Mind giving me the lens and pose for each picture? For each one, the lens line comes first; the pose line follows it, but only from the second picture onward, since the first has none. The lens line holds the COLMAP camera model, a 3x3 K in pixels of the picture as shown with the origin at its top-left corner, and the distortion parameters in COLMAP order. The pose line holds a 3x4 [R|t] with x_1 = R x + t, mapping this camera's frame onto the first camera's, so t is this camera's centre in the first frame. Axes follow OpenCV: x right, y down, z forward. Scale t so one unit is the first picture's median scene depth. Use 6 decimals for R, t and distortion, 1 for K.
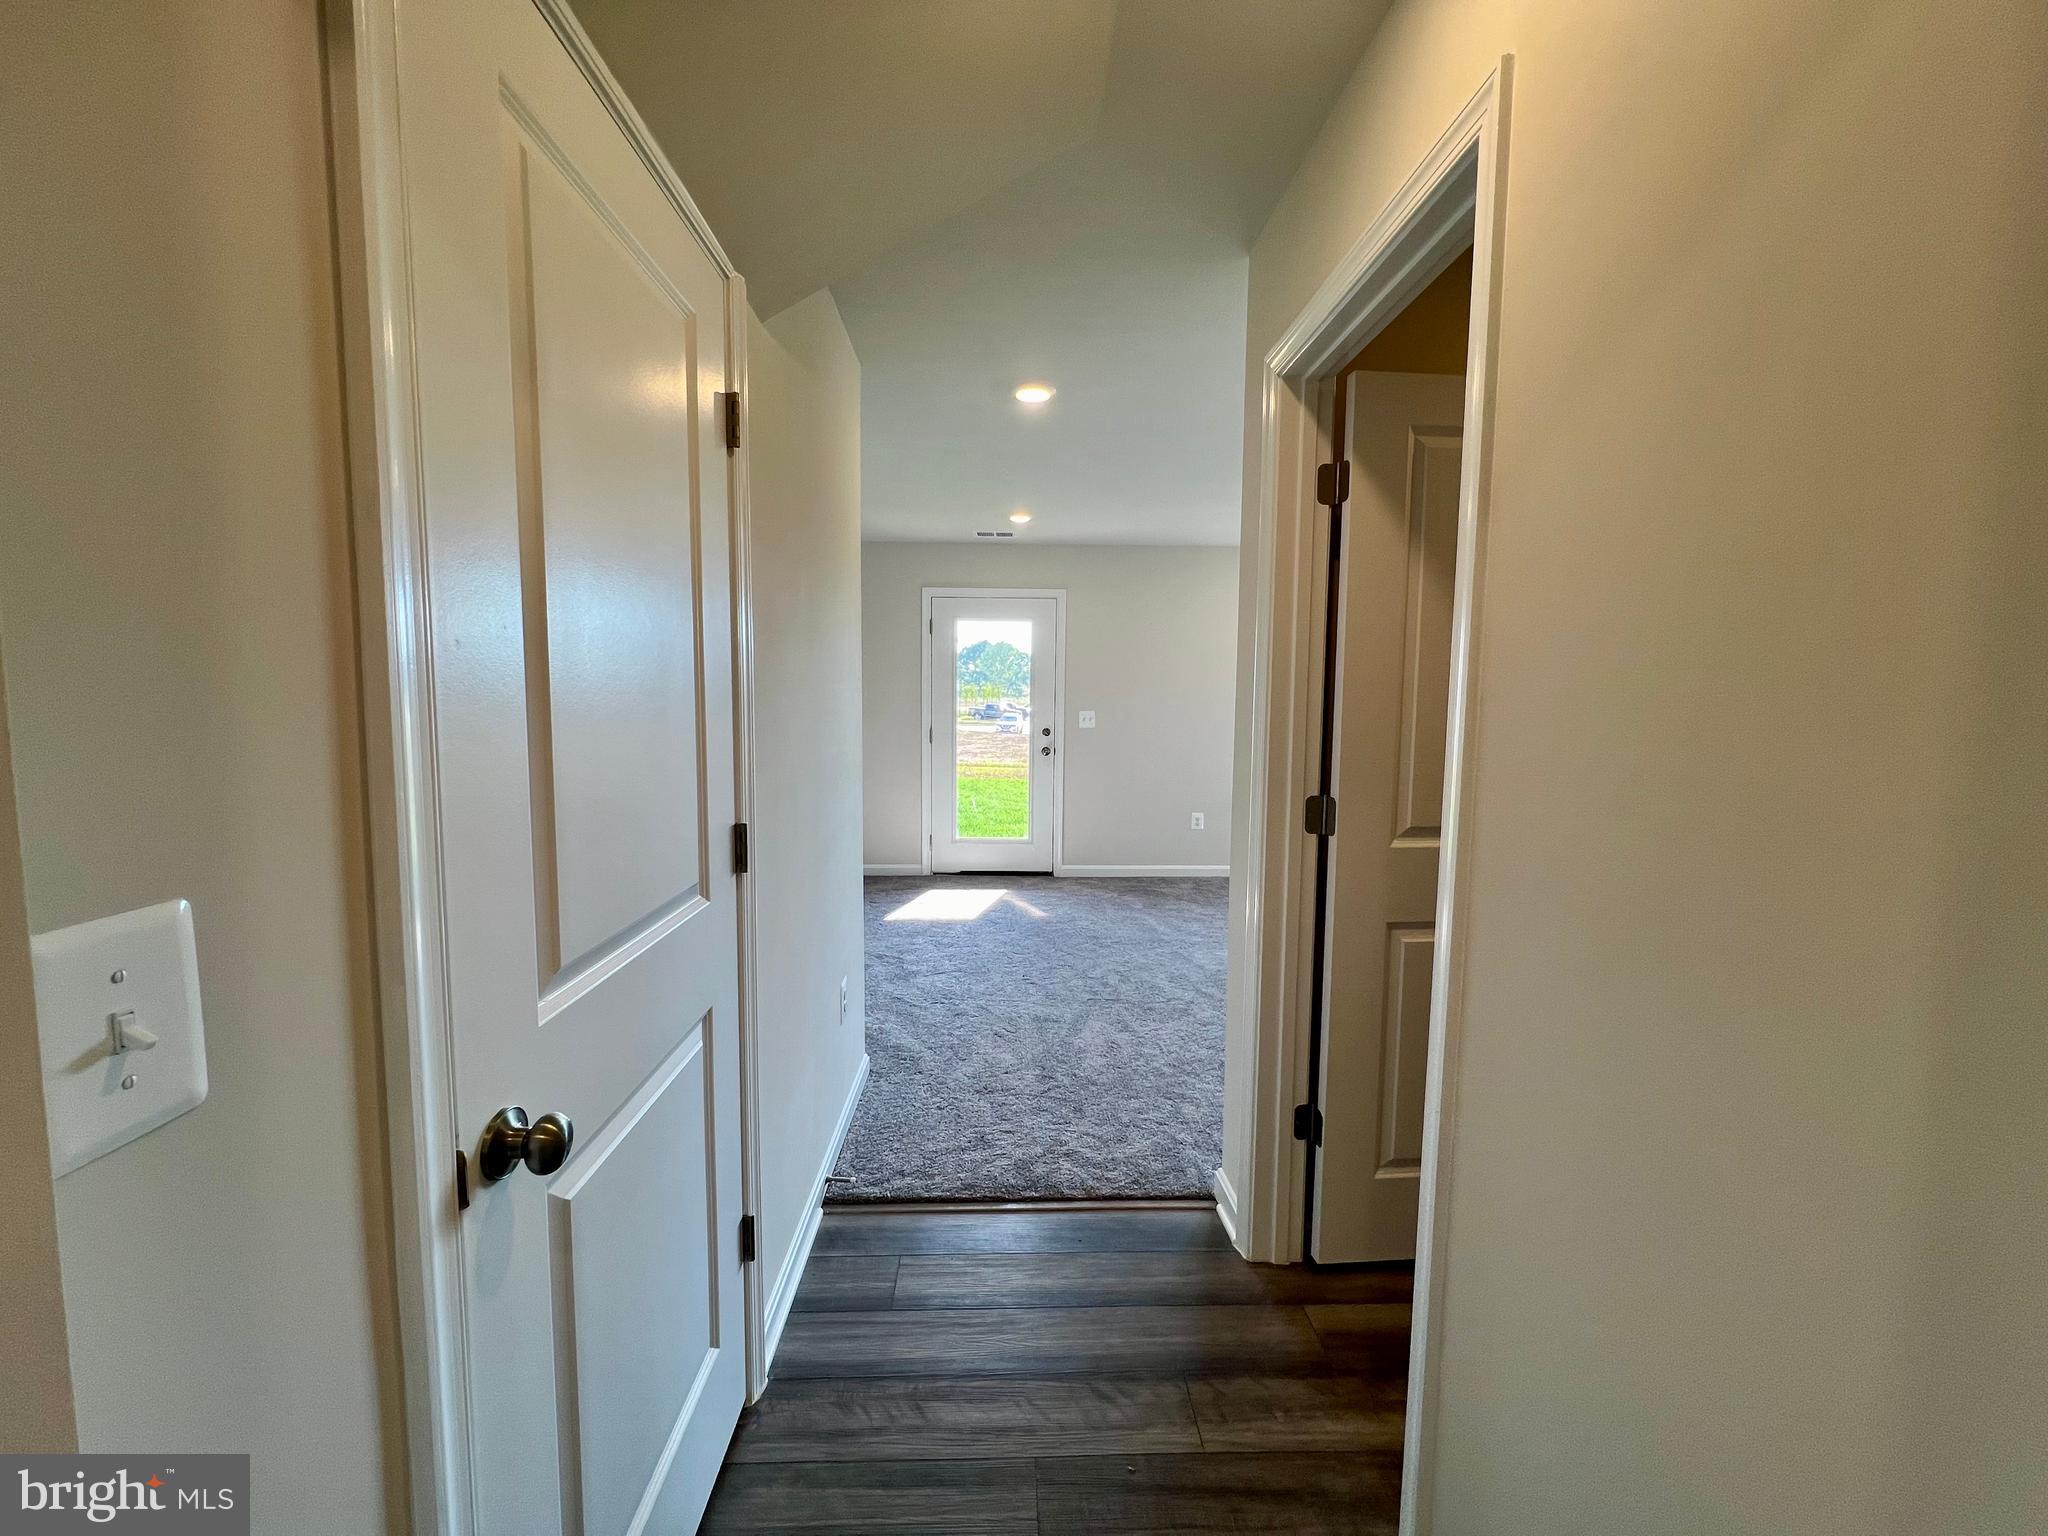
lens RADIAL K [[827.2, 0, 1020.7], [0, 827.2, 765.5], [0, 0, 1]] dist [0.004141, 0.000511]
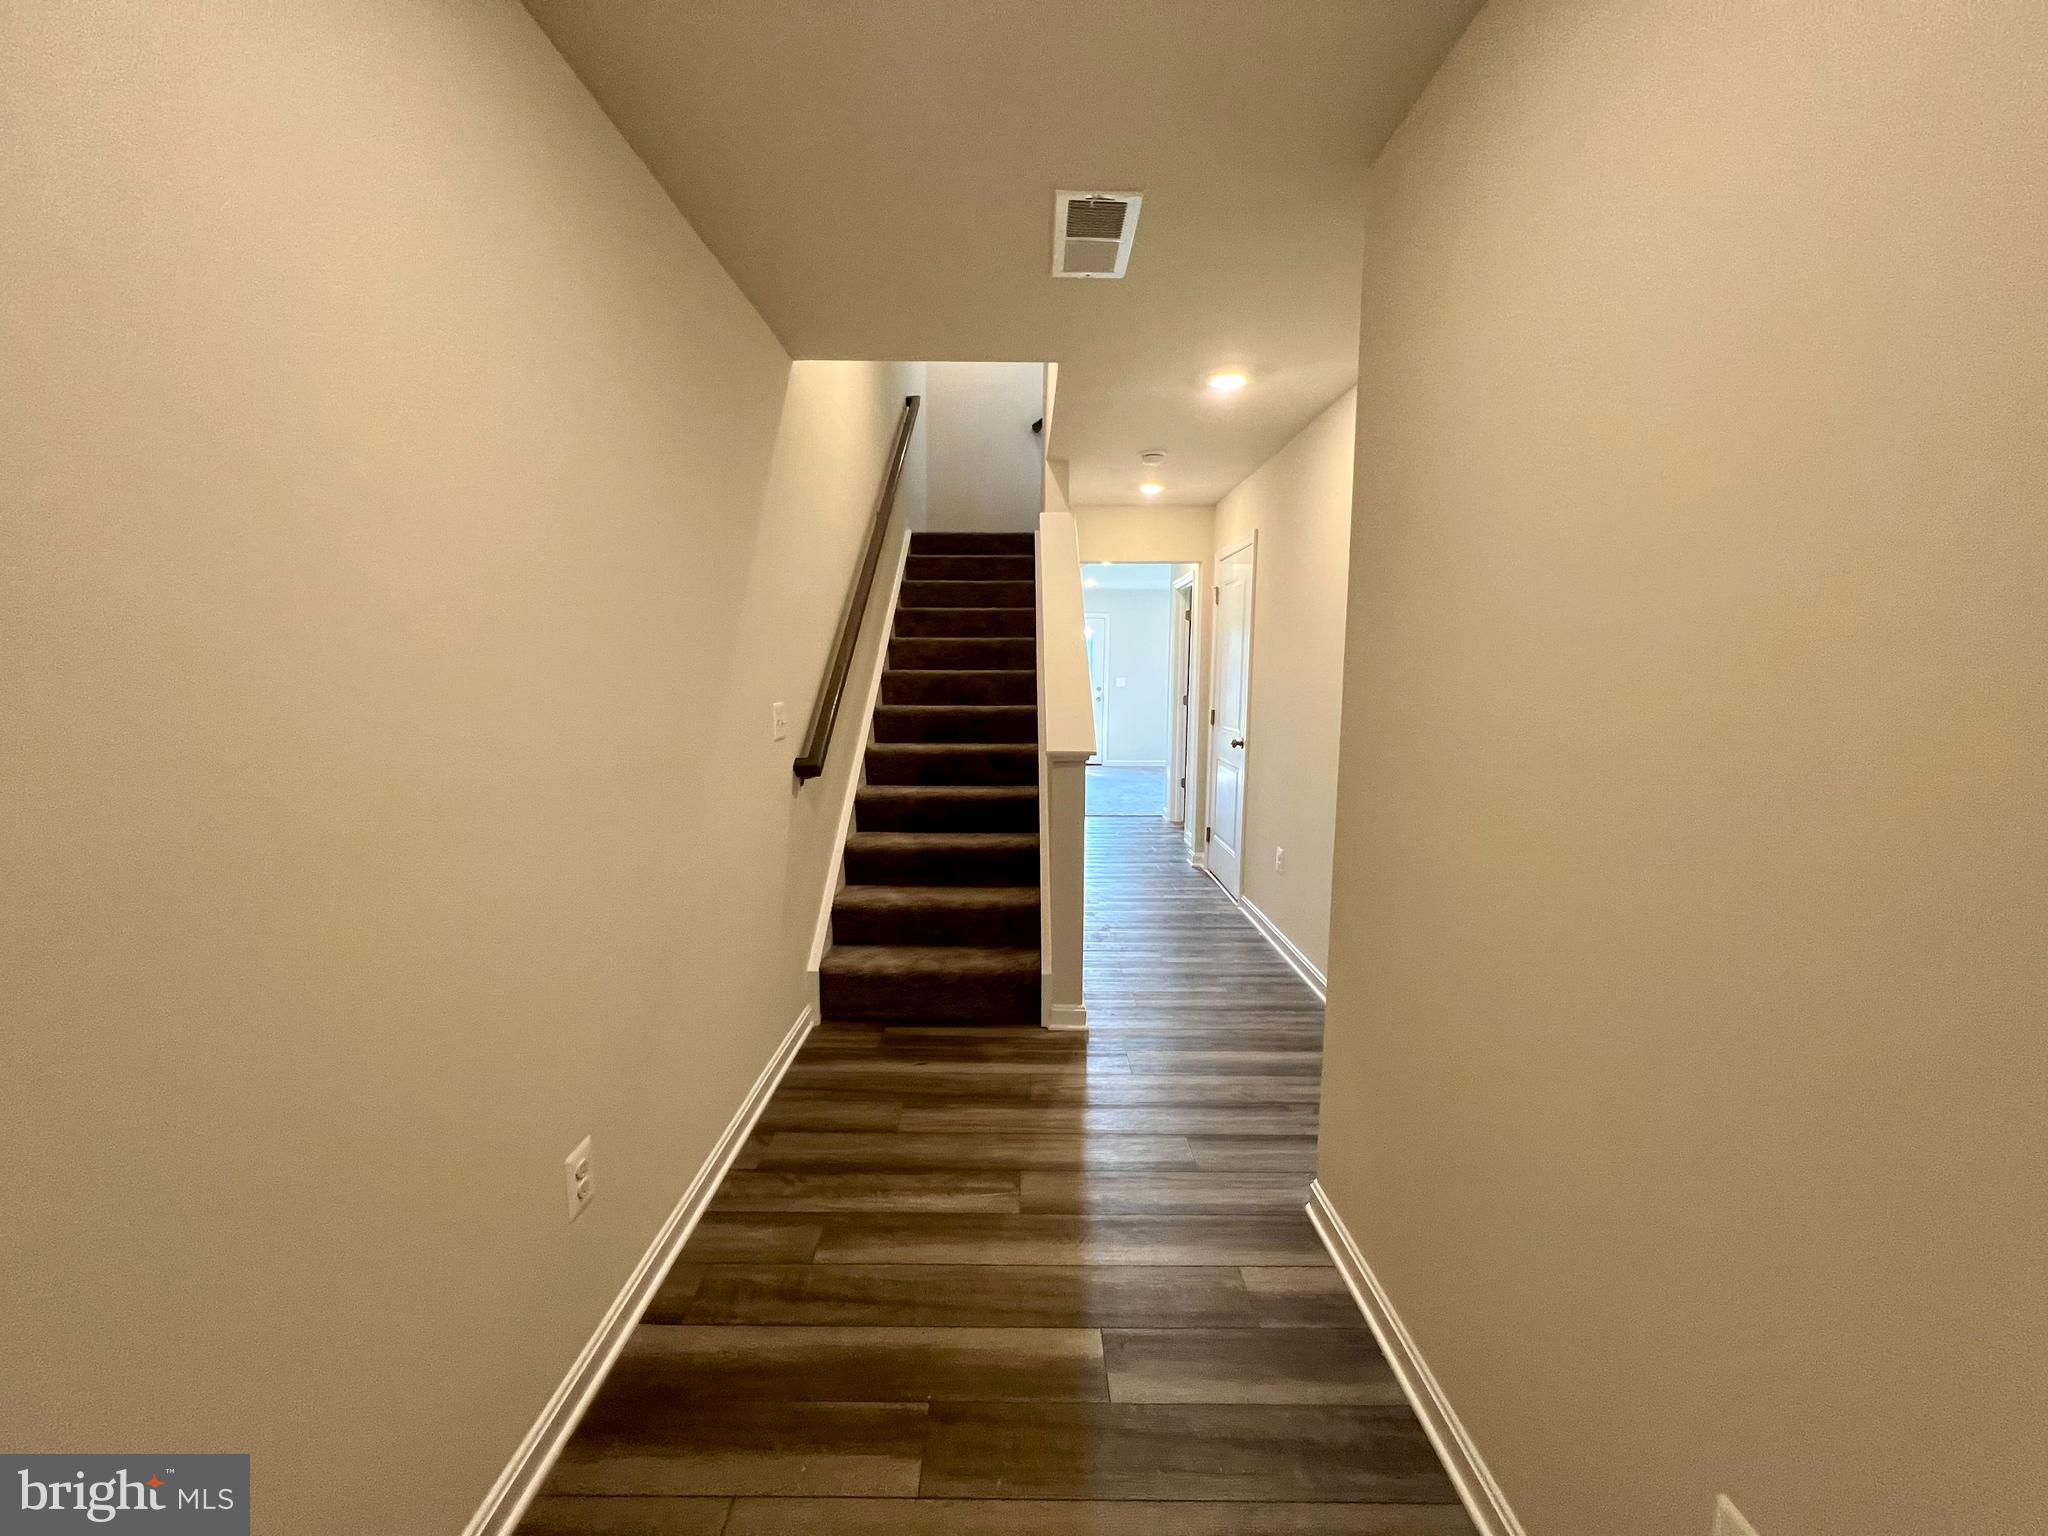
lens RADIAL K [[827.2, 0, 1020.7], [0, 827.2, 765.5], [0, 0, 1]] dist [0.004141, 0.000511]
pose [[0.999605, -0.002197, -0.028013, -0.096287], [0.003062, 0.999519, 0.030857, 0.076893], [0.027932, -0.030931, 0.999131, -0.909168]]
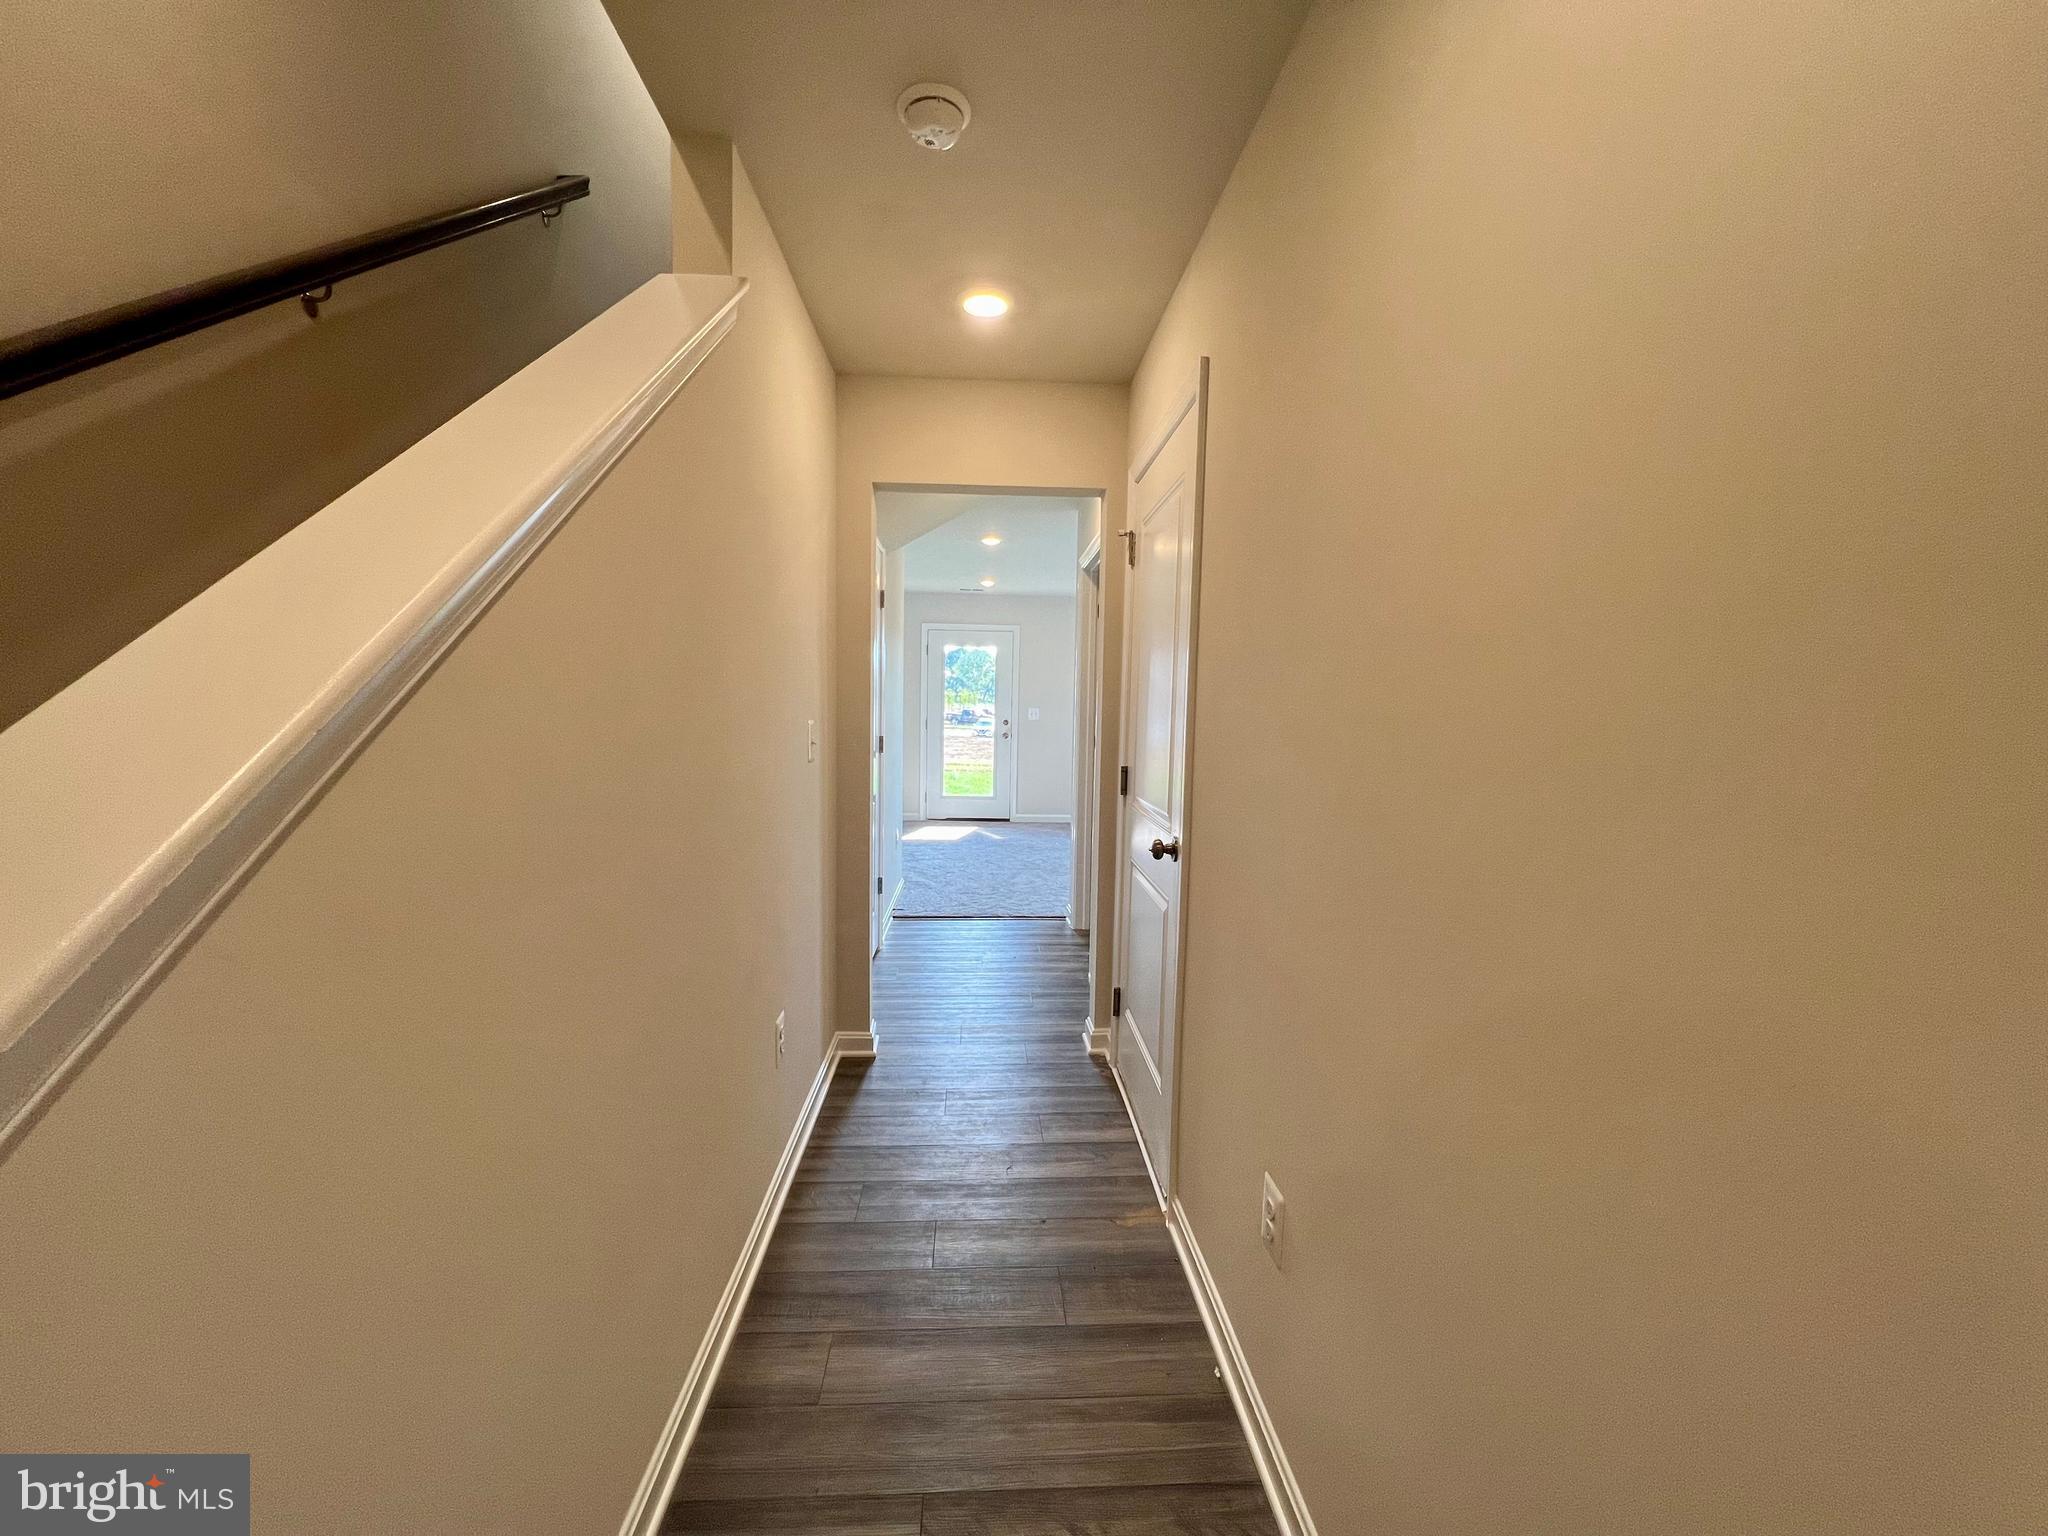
lens RADIAL K [[827.2, 0, 1020.7], [0, 827.2, 765.5], [0, 0, 1]] dist [0.004141, 0.000511]
pose [[0.999564, 0.006226, 0.028847, 0.015829], [-0.005991, 0.999948, -0.008196, 0.048009], [-0.028896, 0.008019, 0.999550, -0.468573]]
